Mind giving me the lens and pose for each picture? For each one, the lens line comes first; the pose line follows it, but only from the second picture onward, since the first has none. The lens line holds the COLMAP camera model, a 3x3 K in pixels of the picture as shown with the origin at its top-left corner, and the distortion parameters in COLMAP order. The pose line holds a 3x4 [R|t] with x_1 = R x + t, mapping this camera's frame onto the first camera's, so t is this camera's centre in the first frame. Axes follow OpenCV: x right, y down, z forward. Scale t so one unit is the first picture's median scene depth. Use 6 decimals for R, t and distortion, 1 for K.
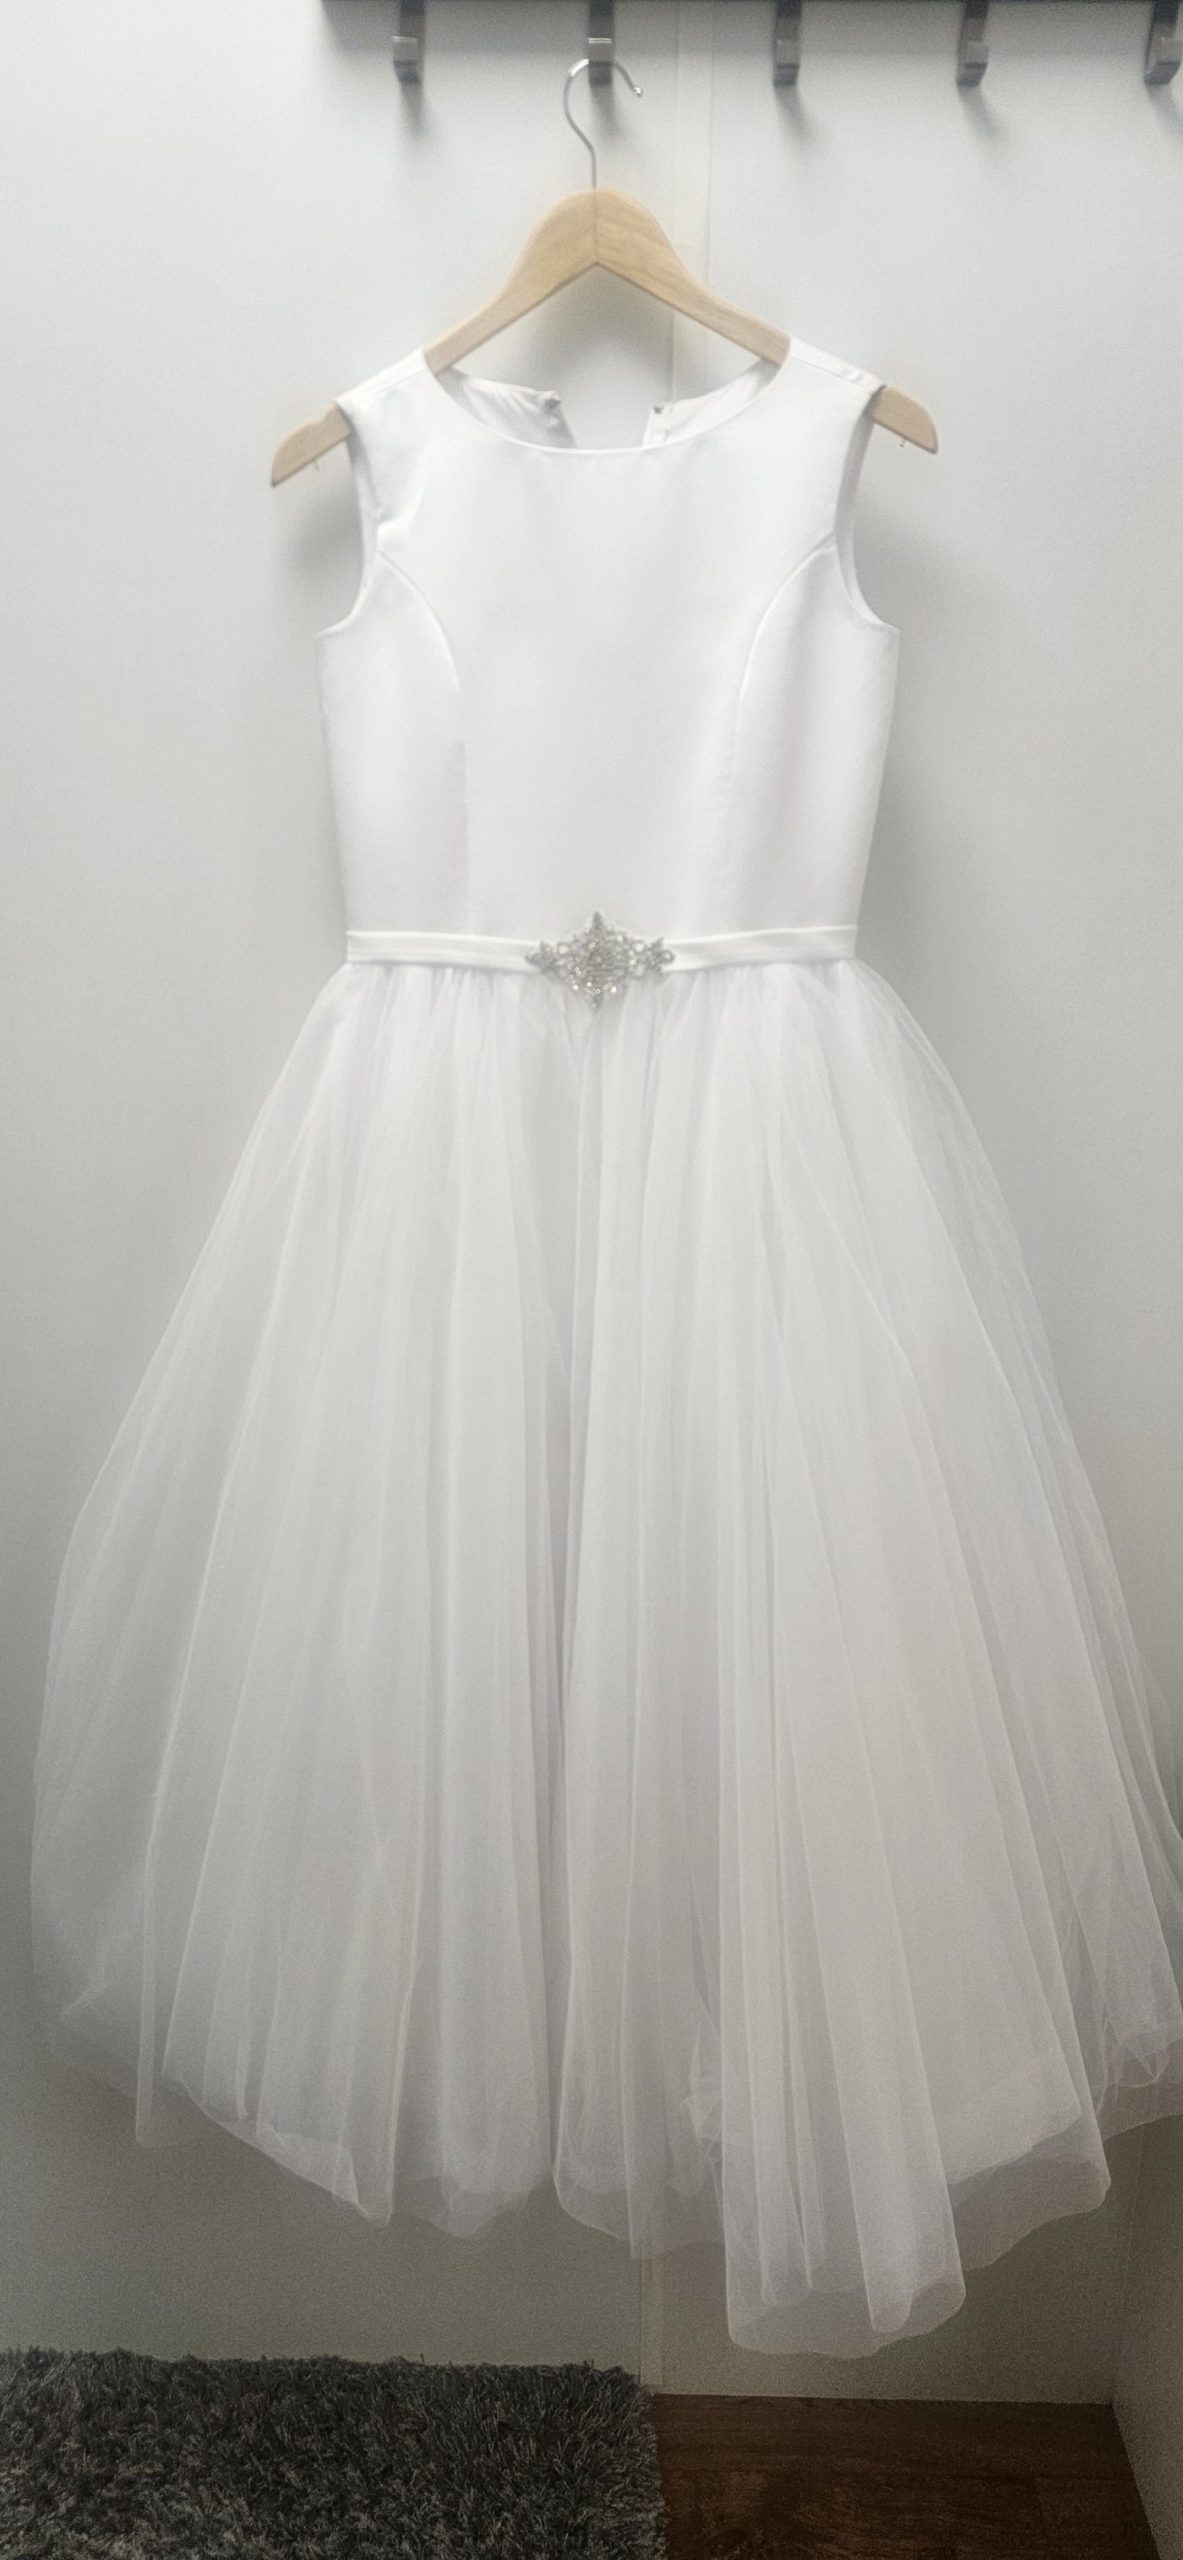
lens RADIAL K [[1630.8, 0, 580.3], [0, 1630.8, 1274.7], [0, 0, 1]] dist [0.051563, -0.059565]
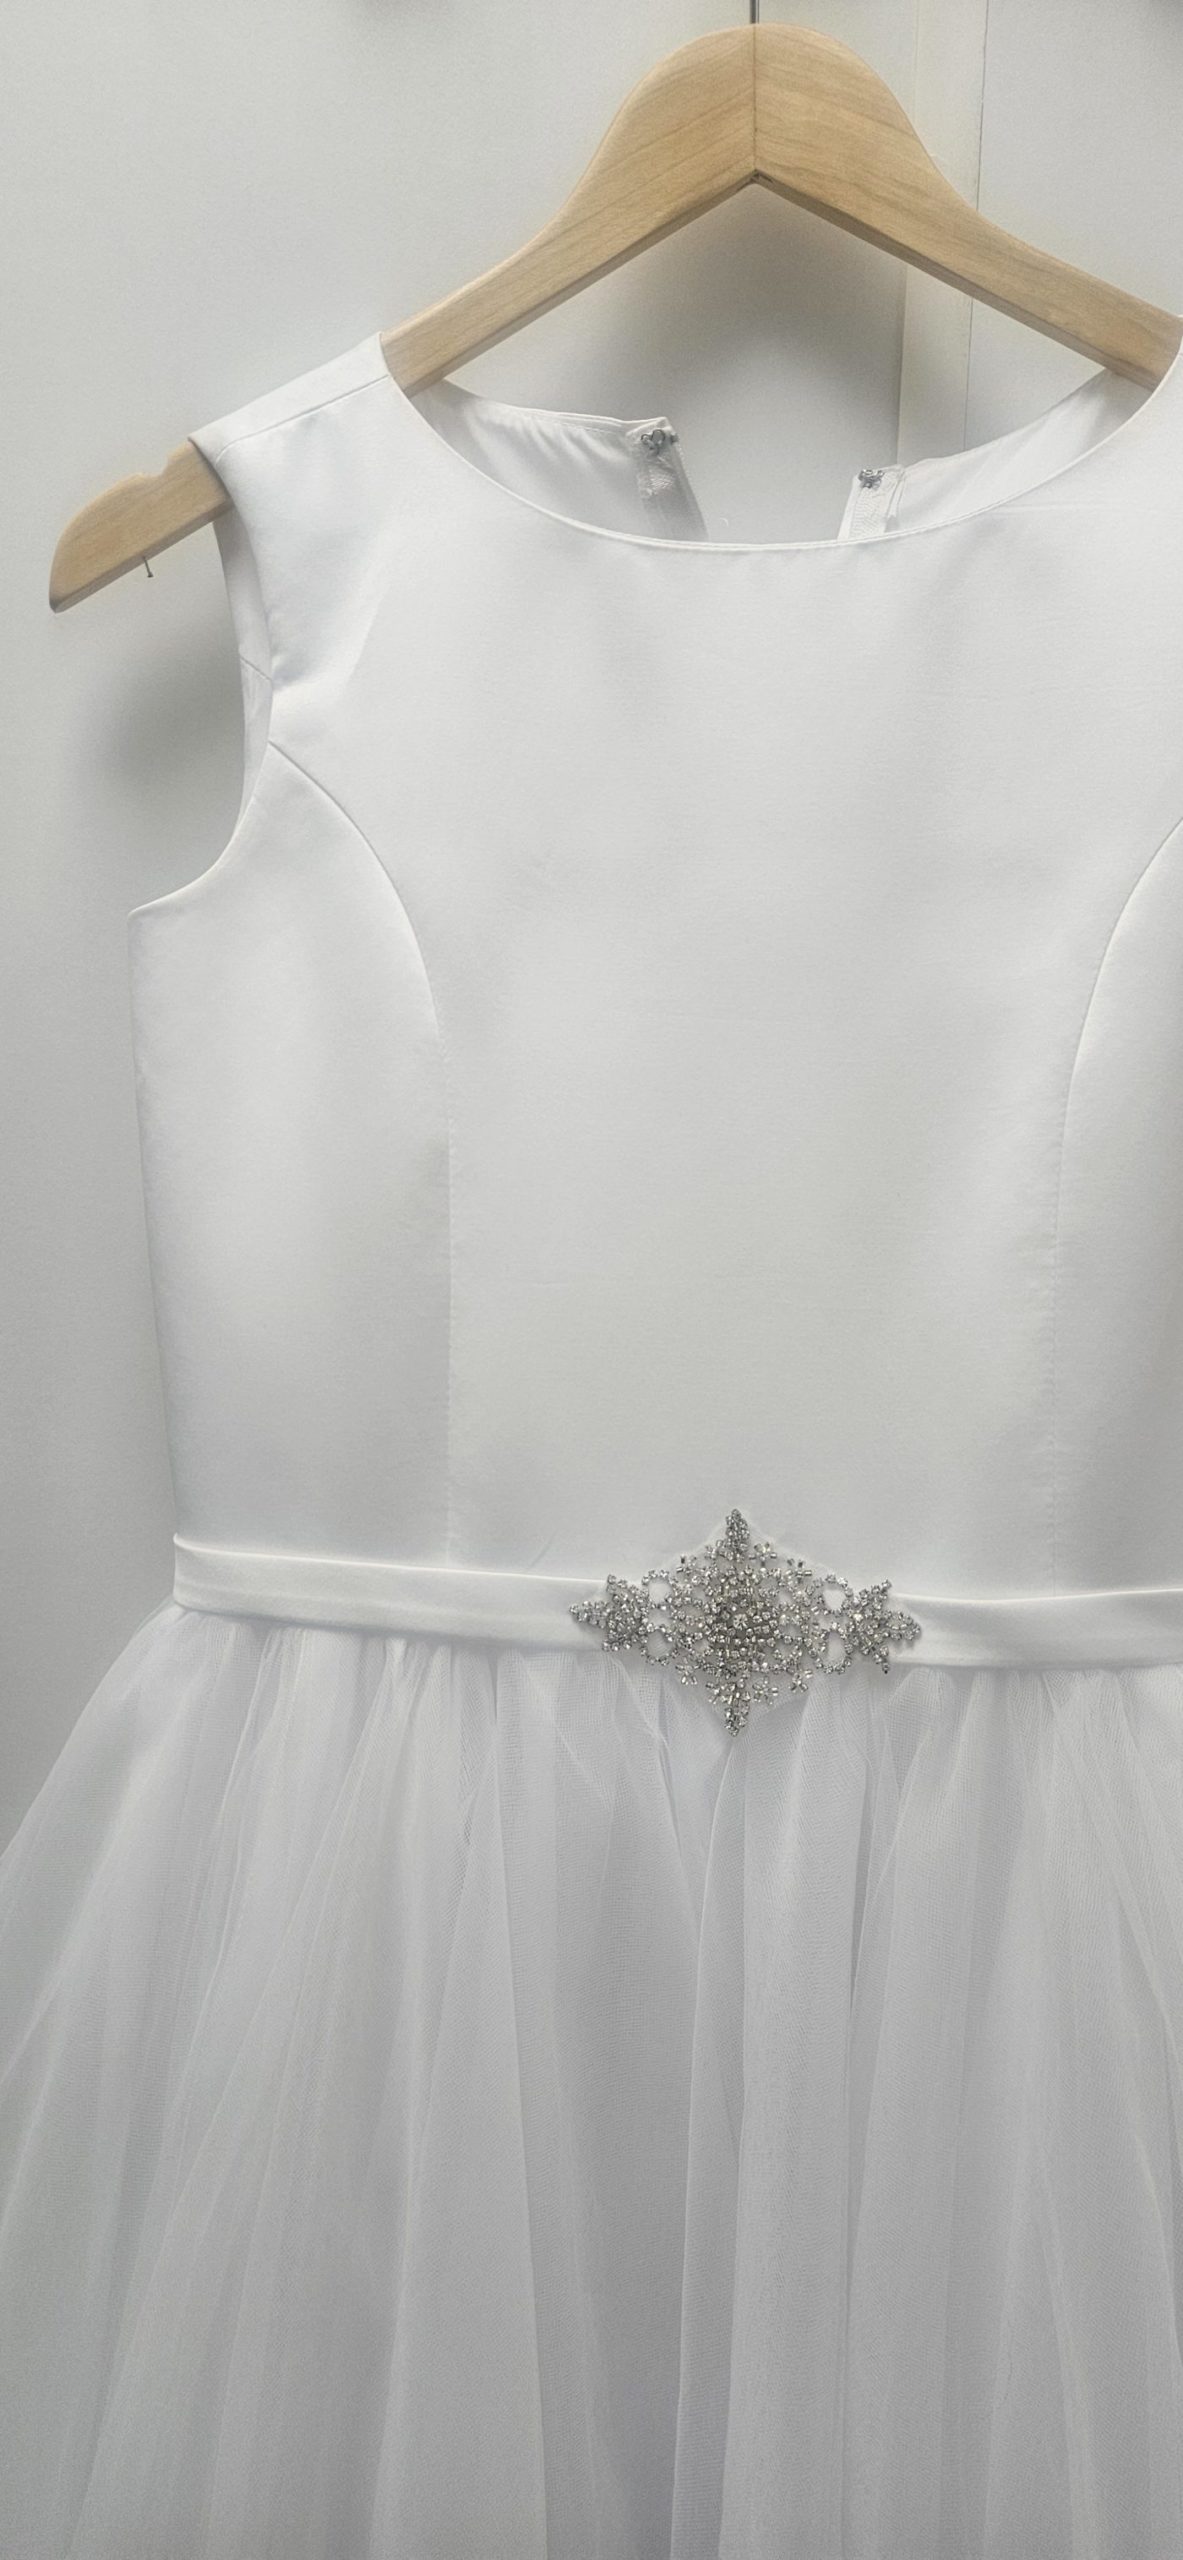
lens RADIAL K [[1589.4, 0, 599.1], [0, 1589.4, 1225.0], [0, 0, 1]] dist [0.048327, -0.053801]
pose [[0.999685, 0.016565, 0.018853, -0.037174], [-0.013342, 0.987061, -0.159791, -0.234248], [-0.021256, 0.159489, 0.986971, 0.573762]]
